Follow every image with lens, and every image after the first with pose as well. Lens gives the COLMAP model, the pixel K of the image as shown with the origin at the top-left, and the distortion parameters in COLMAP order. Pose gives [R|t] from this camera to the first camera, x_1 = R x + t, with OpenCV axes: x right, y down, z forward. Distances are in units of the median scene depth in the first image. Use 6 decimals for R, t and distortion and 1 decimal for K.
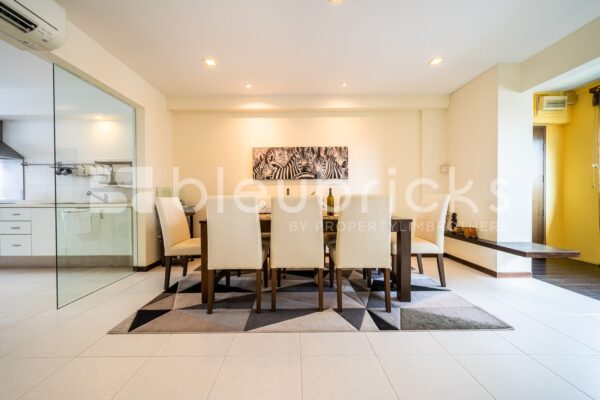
lens RADIAL K [[228.9, 0, 294.0], [0, 228.9, 199.6], [0, 0, 1]] dist [0.000493, 0.000322]
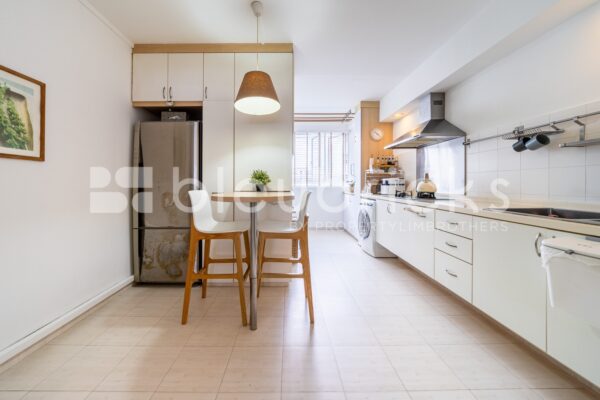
lens RADIAL K [[214.7, 0, 291.0], [0, 214.7, 185.2], [0, 0, 1]] dist [-0.002694, 0.000809]
pose [[0.005656, 0.013539, -0.999892, -0.534959], [-0.002026, 0.999906, 0.013527, -0.034896], [0.999982, 0.001949, 0.005683, 0.471576]]
